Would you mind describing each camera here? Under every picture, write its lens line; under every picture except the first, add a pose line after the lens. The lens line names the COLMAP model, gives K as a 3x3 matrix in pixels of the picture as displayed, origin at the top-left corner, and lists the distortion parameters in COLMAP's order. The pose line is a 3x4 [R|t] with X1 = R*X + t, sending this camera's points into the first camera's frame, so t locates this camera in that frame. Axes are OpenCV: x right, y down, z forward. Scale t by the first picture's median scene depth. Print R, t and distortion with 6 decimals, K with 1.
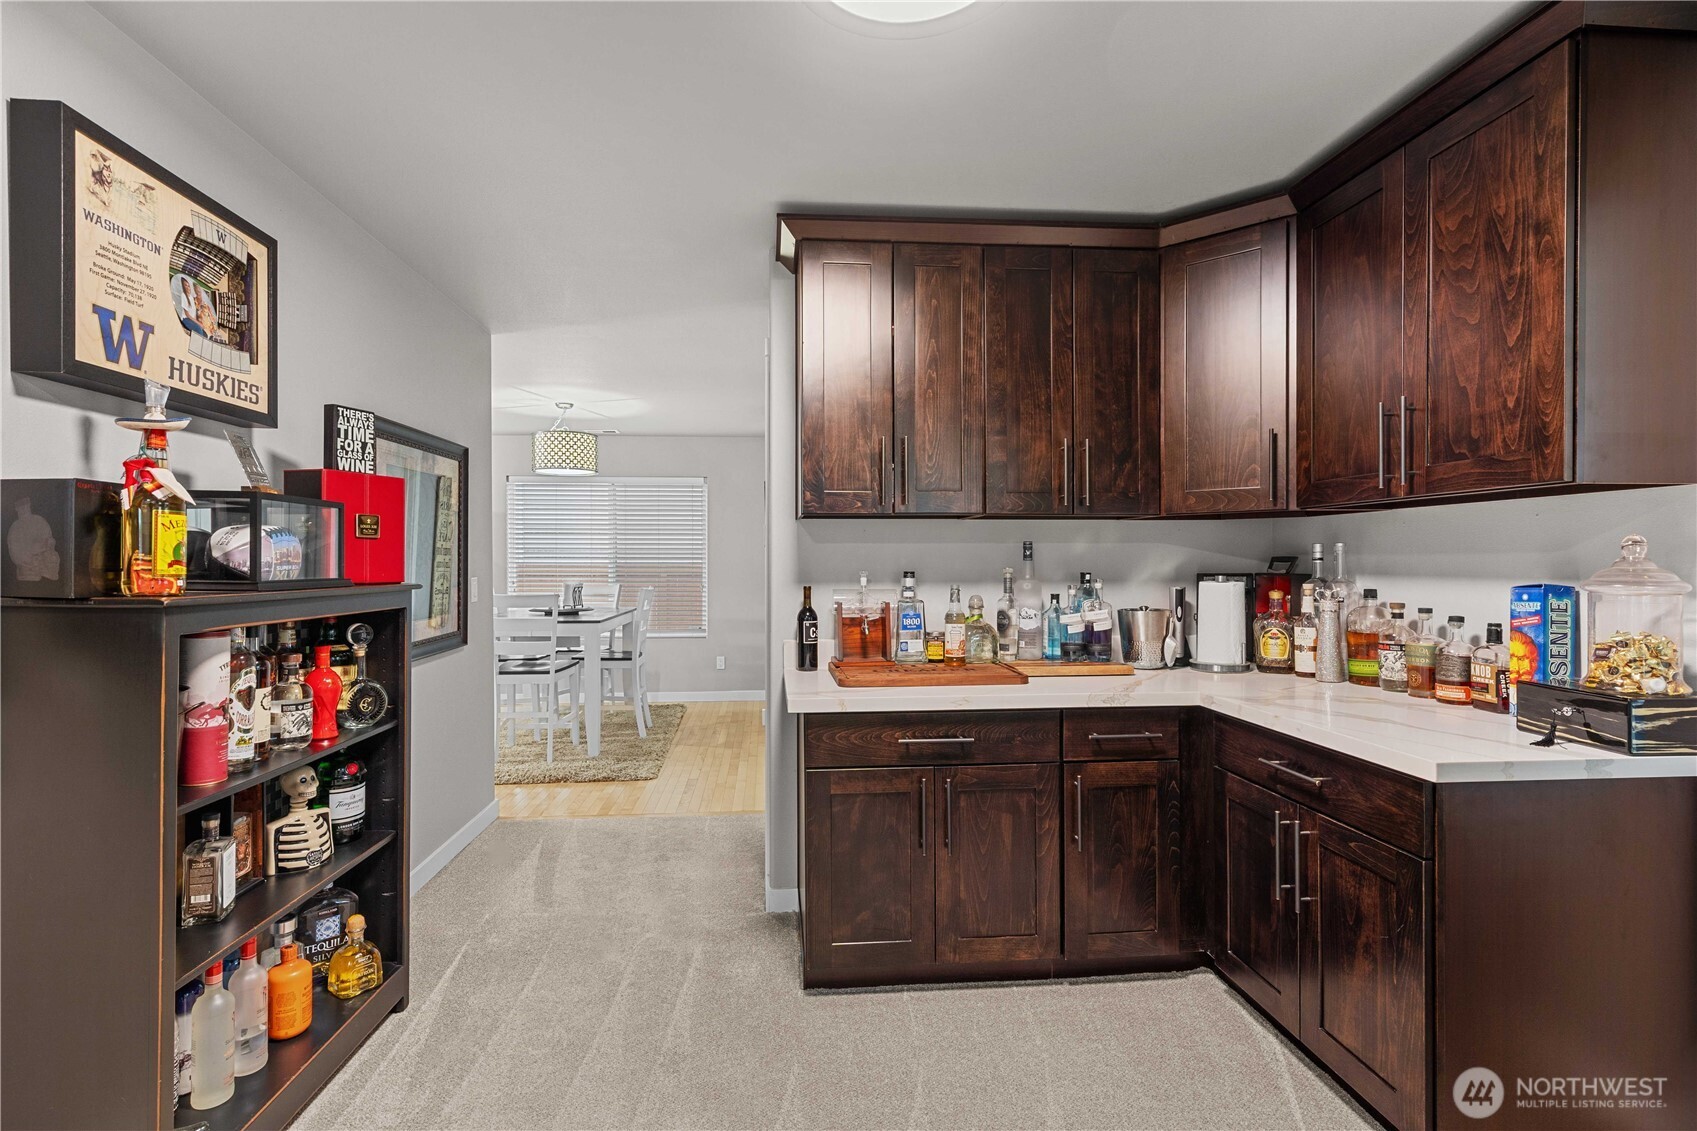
lens RADIAL K [[794.0, 0, 836.5], [0, 794.0, 575.5], [0, 0, 1]] dist [0.001732, 0.000756]
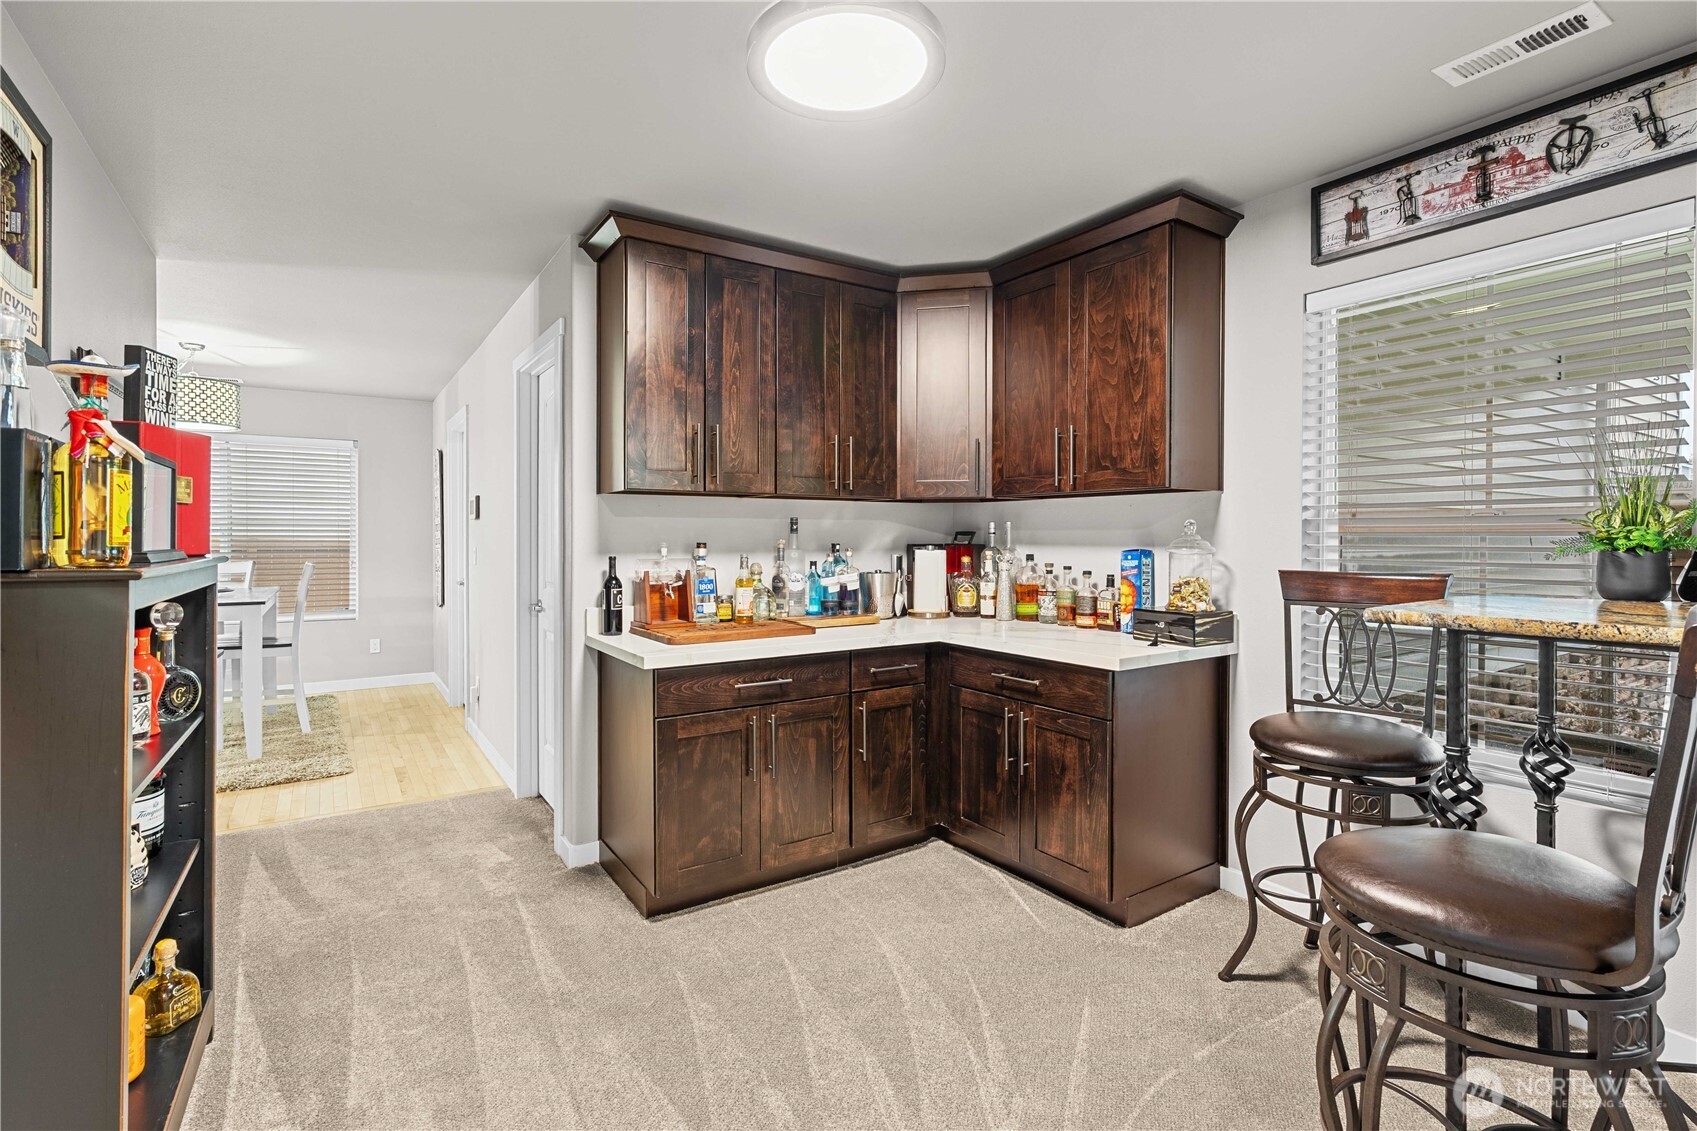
lens RADIAL K [[774.0, 0, 829.1], [0, 774.0, 556.2], [0, 0, 1]] dist [-0.006162, 0.000375]
pose [[0.881906, -0.009159, 0.471336, -0.326490], [0.005433, 0.999942, 0.009265, 0.005965], [-0.471394, -0.005610, 0.881905, -0.069528]]
